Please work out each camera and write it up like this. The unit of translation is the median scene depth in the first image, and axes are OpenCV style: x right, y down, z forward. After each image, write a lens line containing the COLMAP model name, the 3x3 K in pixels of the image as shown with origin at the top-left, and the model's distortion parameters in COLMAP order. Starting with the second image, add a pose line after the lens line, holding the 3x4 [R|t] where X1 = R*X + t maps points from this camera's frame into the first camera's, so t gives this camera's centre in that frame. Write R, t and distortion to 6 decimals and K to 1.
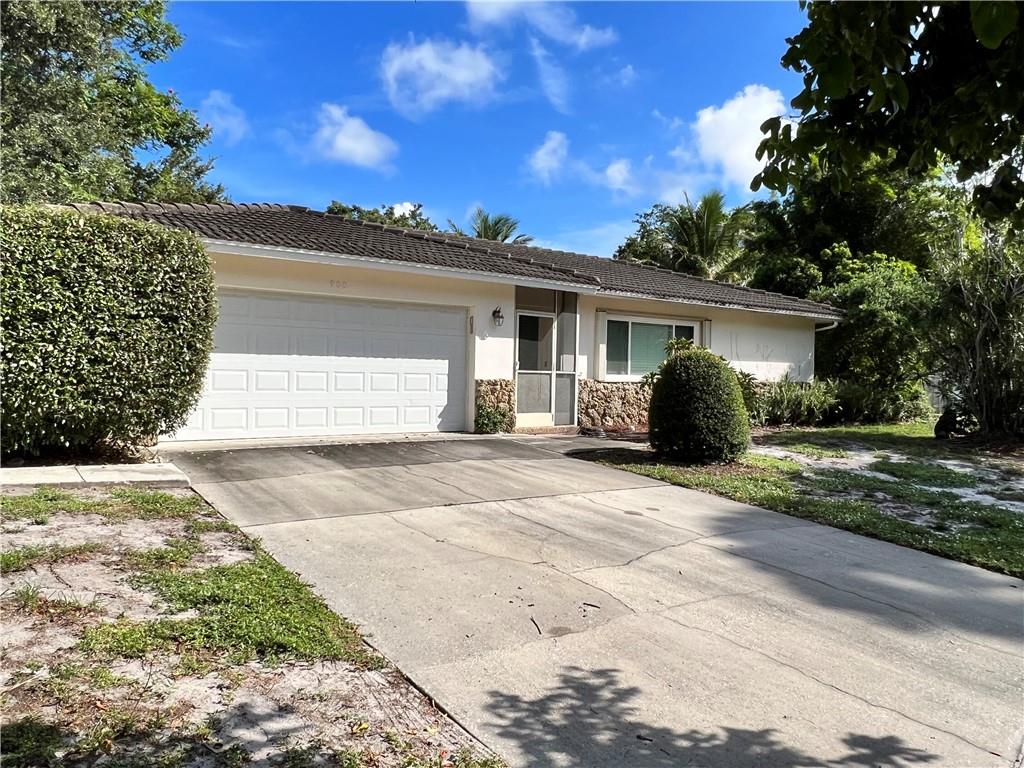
lens RADIAL K [[732.2, 0, 510.0], [0, 732.2, 380.6], [0, 0, 1]] dist [-0.004989, -0.000148]
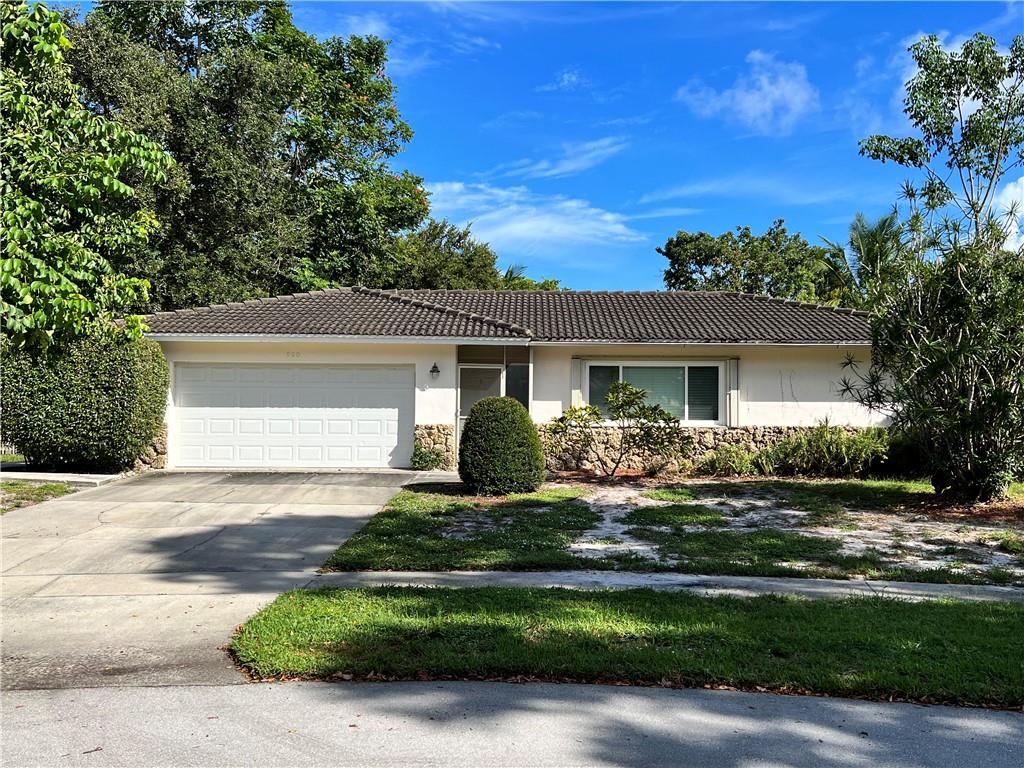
lens RADIAL K [[923.4, 0, 512.4], [0, 923.4, 386.4], [0, 0, 1]] dist [0.016301, 0.003787]
pose [[0.823476, -0.032355, -0.566427, 0.925230], [0.003151, 0.998618, -0.052462, 0.015587], [0.567342, 0.041416, 0.822440, -0.148415]]
